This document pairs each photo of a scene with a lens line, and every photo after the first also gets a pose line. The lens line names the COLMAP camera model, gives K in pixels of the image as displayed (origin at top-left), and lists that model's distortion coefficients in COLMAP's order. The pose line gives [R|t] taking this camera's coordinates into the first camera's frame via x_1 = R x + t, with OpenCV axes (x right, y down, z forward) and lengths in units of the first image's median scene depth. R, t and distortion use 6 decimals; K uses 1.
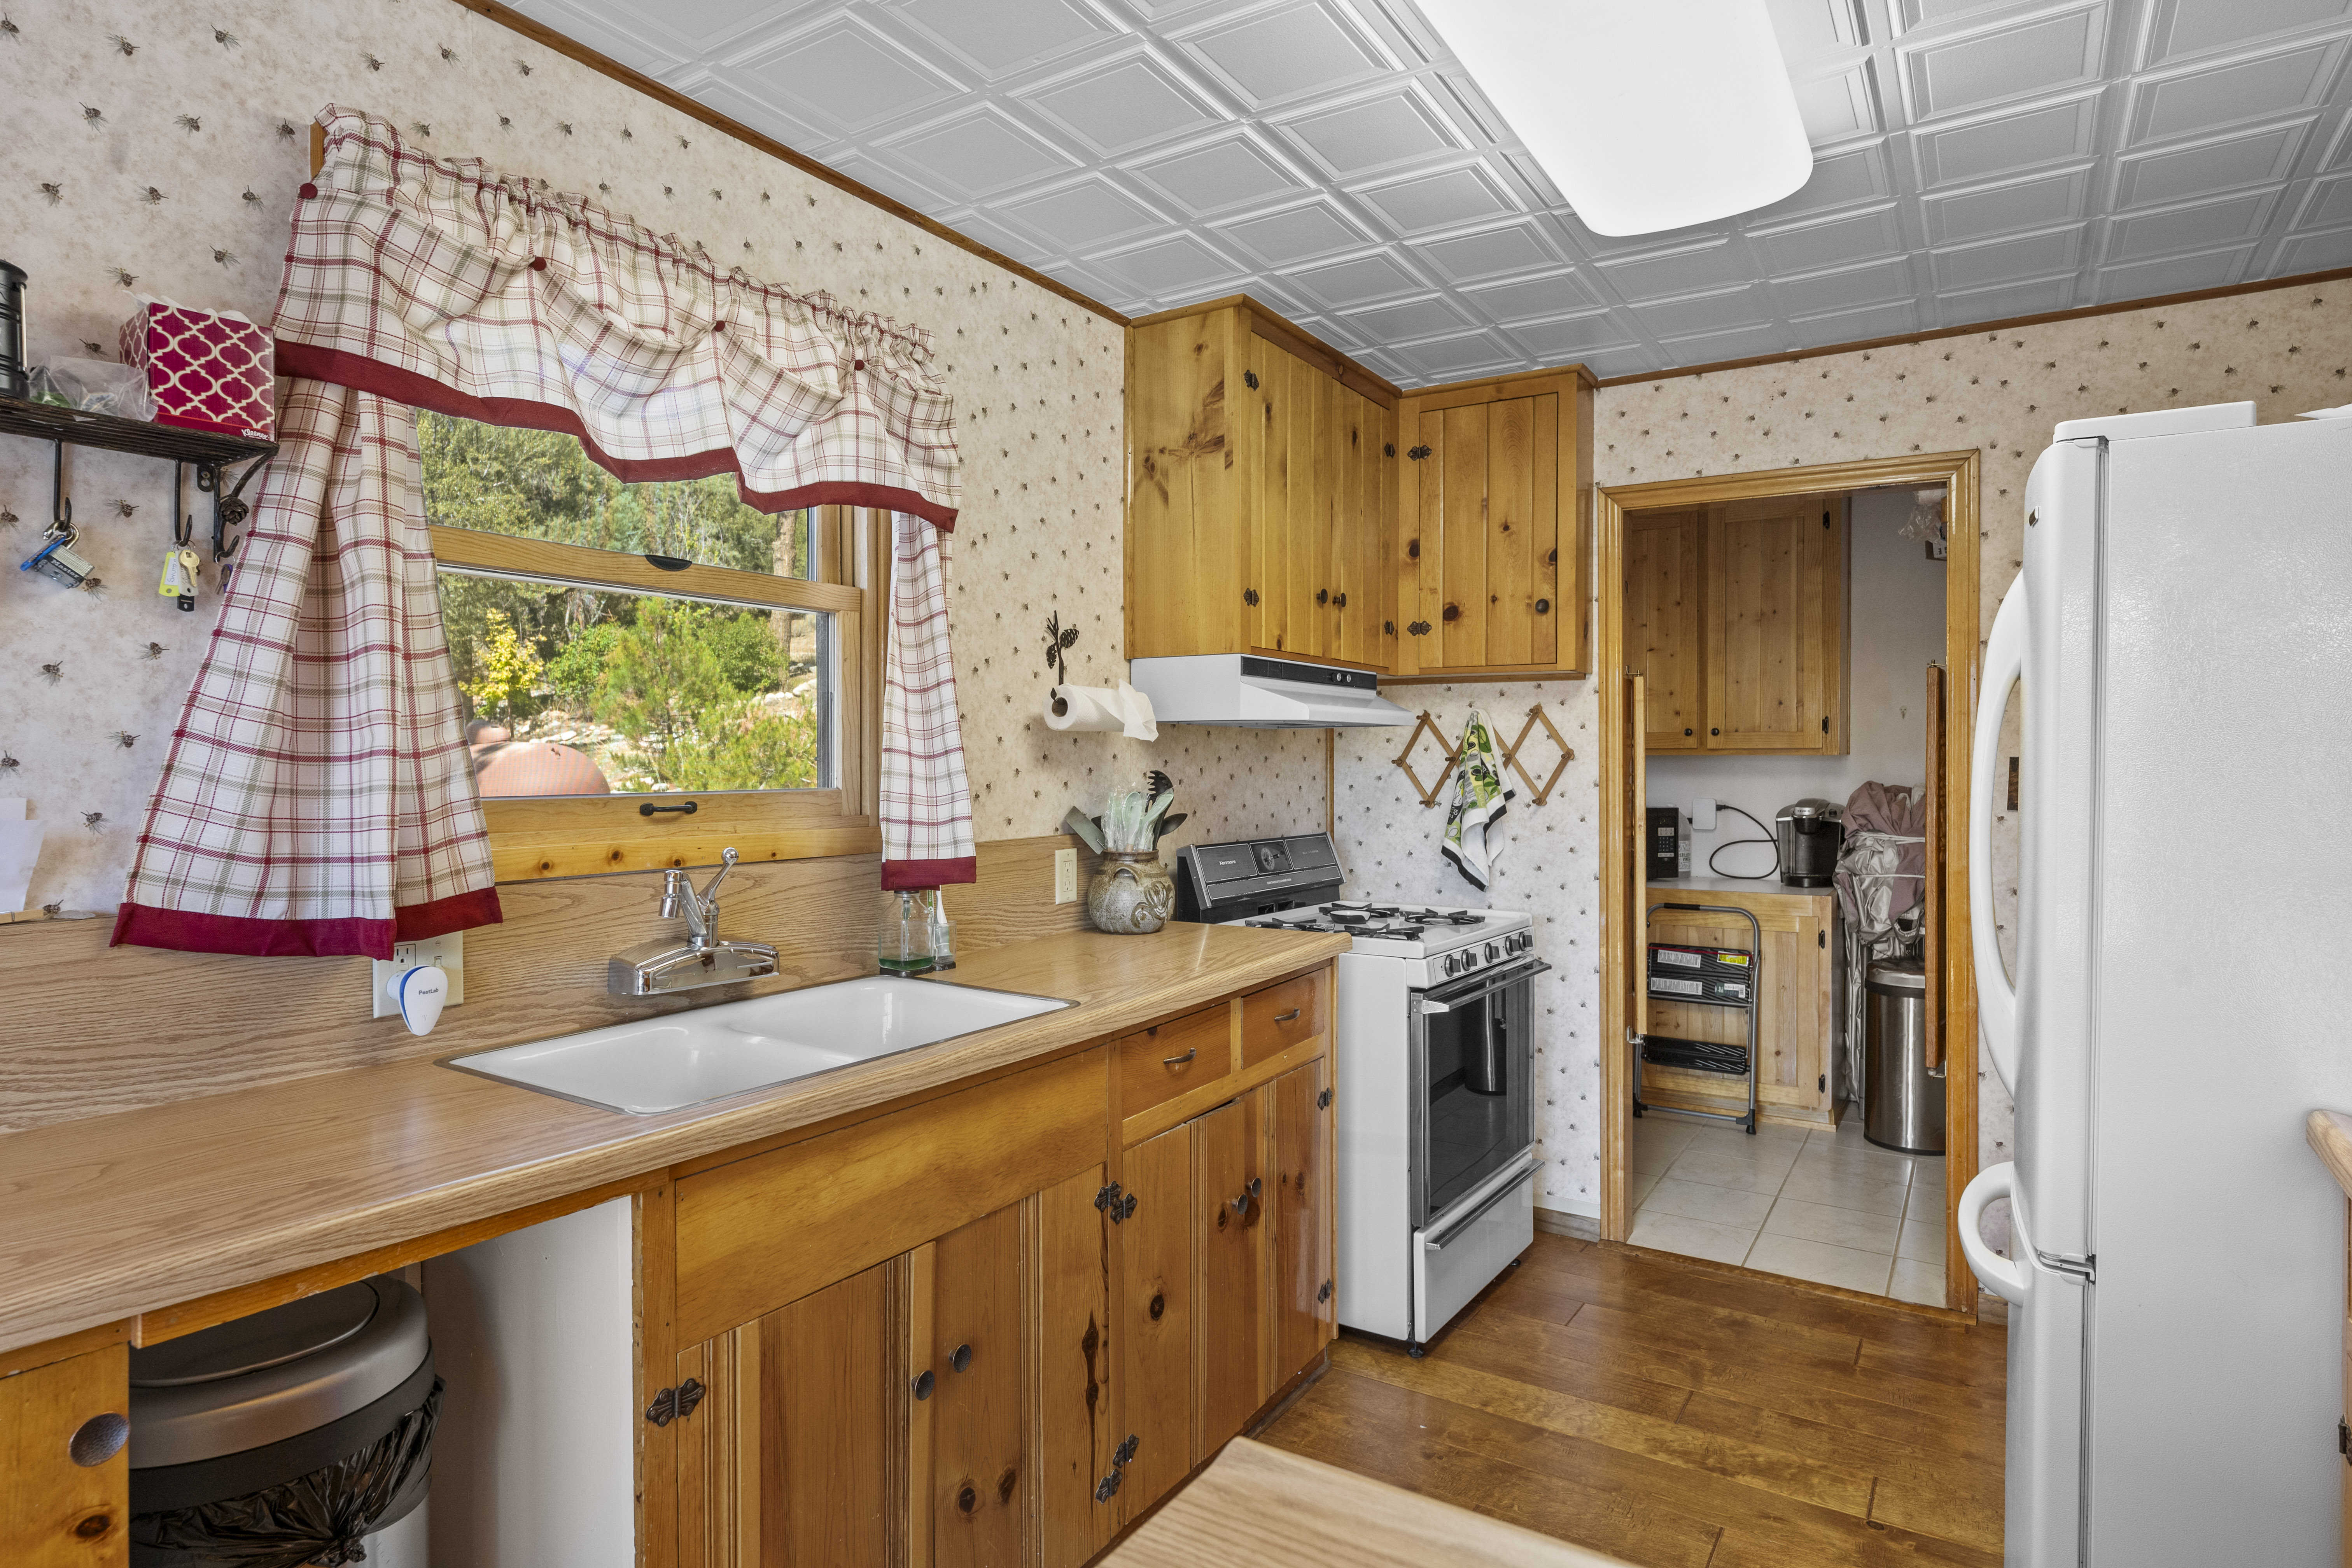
lens RADIAL K [[1301.9, 0, 1174.2], [0, 1301.9, 773.4], [0, 0, 1]] dist [-0.001704, -0.000588]
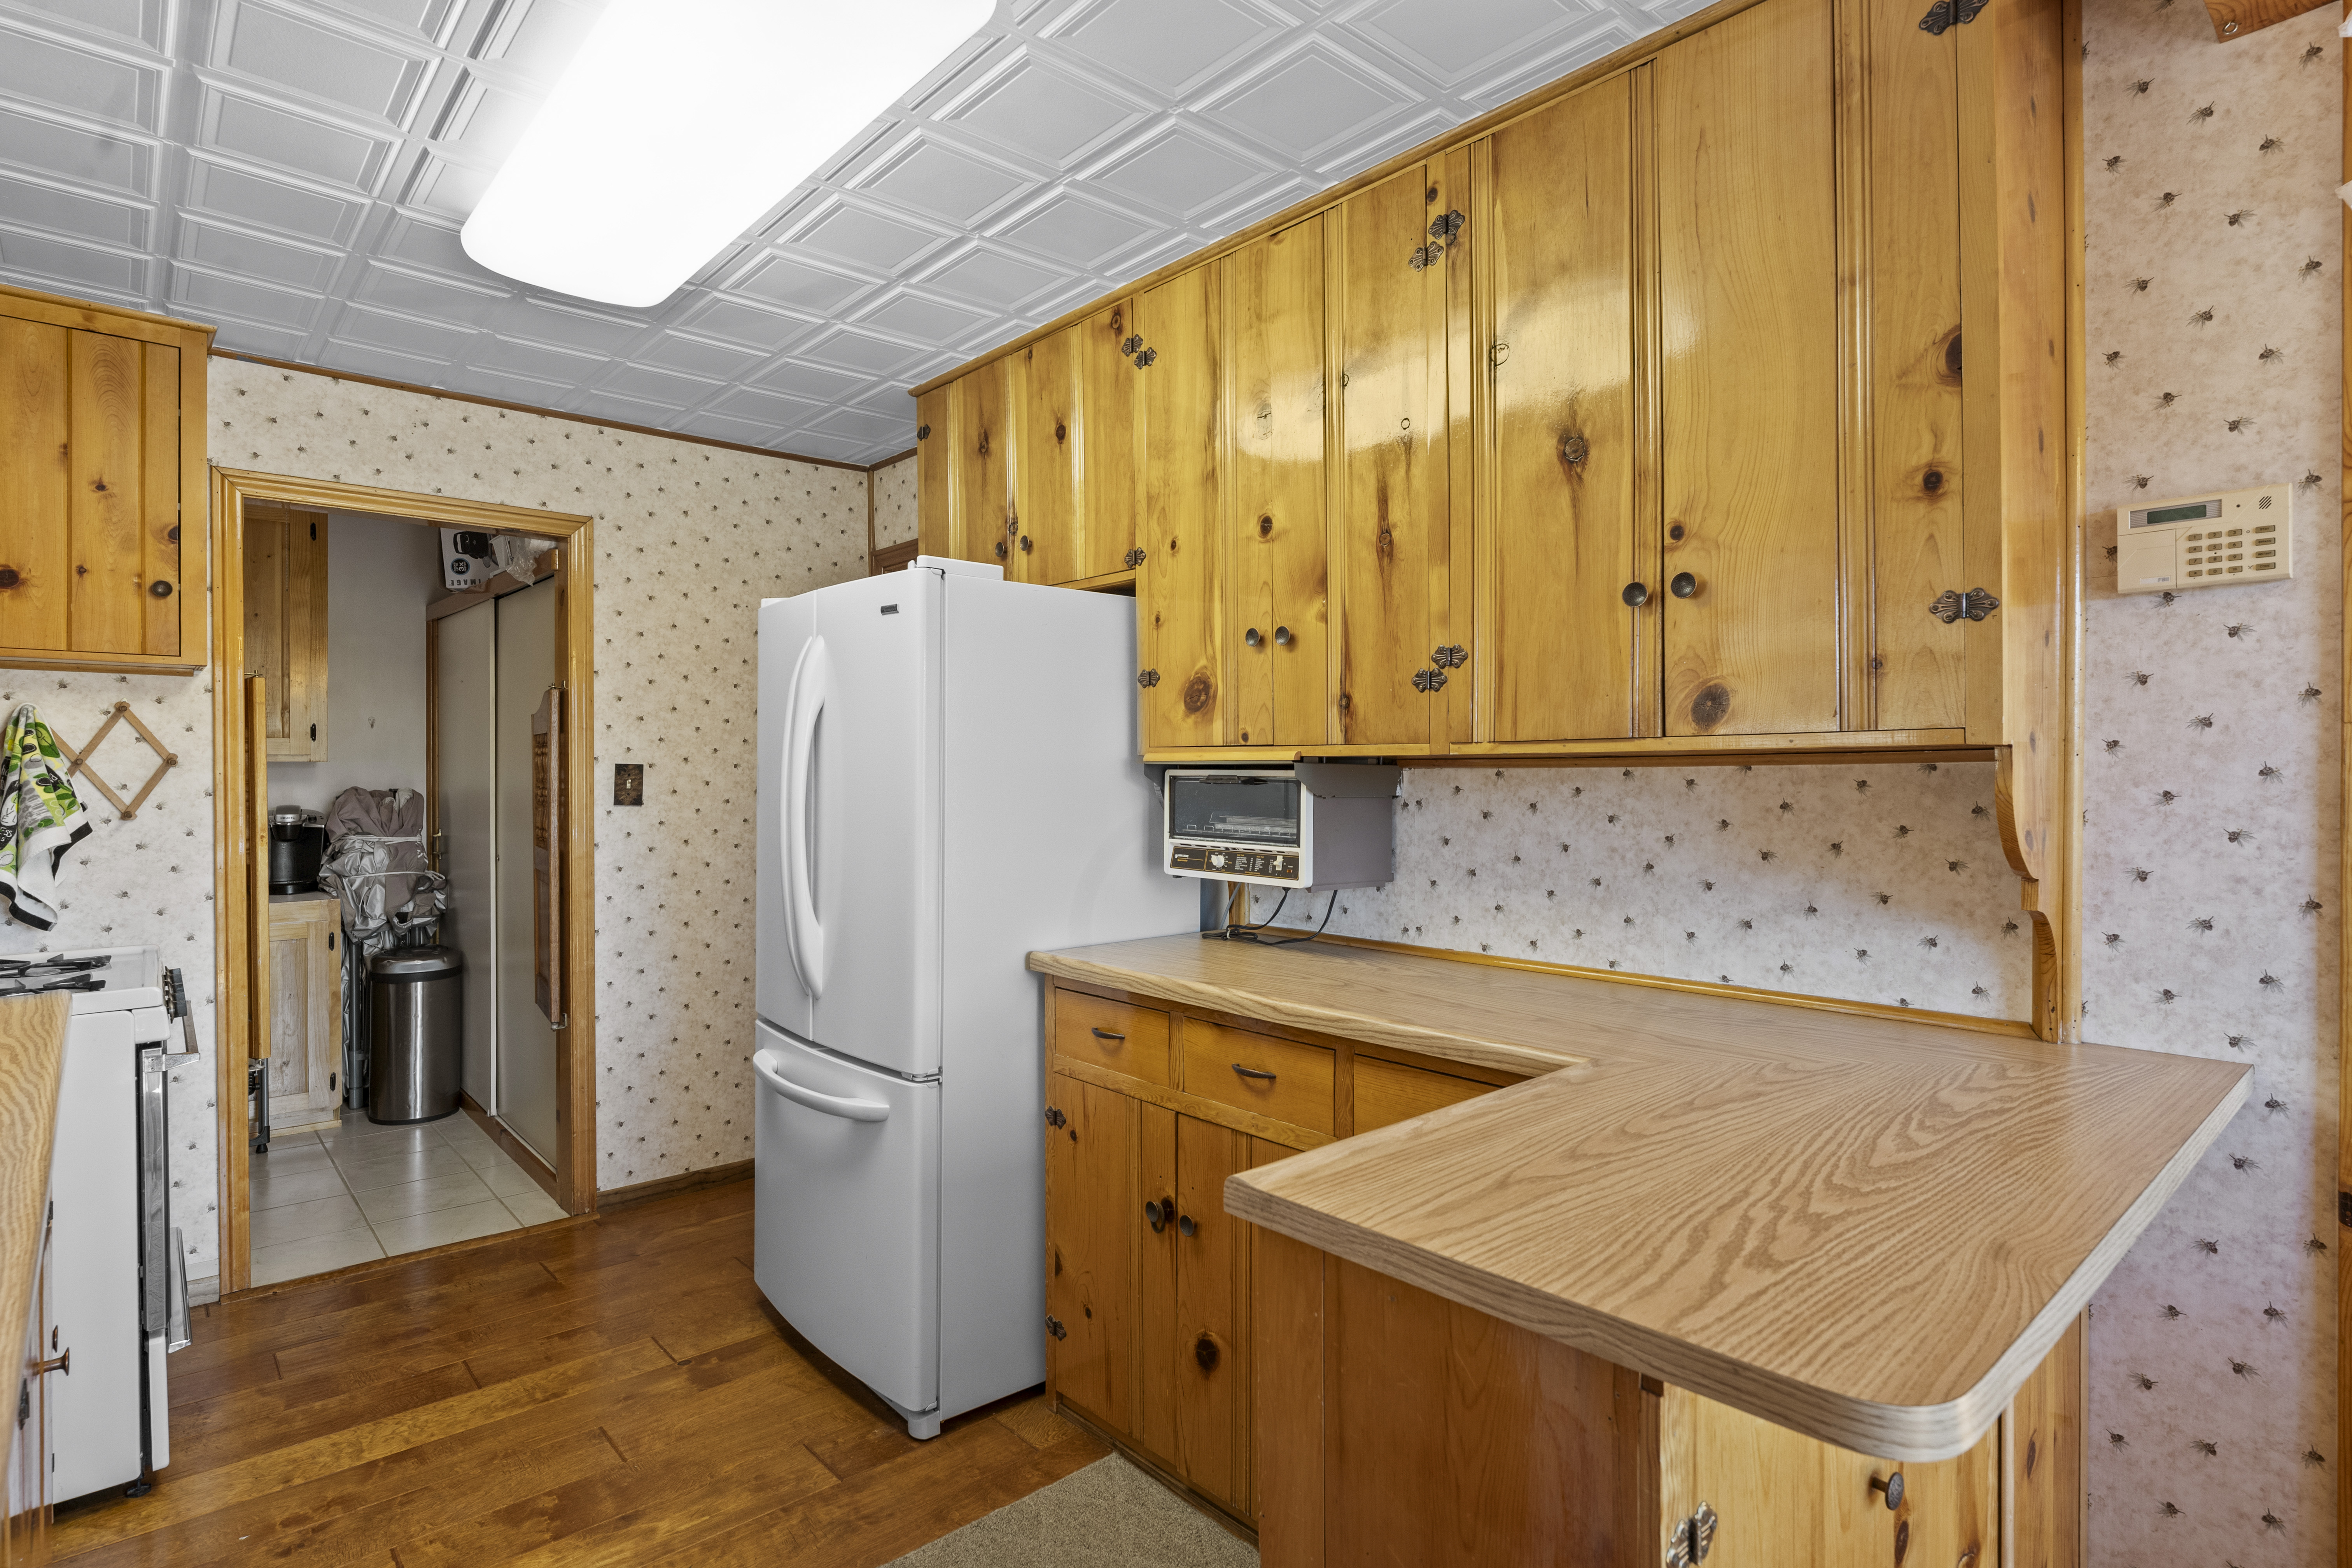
lens RADIAL K [[1190.7, 0, 1170.5], [0, 1190.7, 777.2], [0, 0, 1]] dist [0.000474, 0.000555]
pose [[0.275239, -0.009418, 0.961330, -0.284531], [0.011645, 0.999911, 0.006462, -0.000597], [-0.961305, 0.009416, 0.275324, 0.132658]]
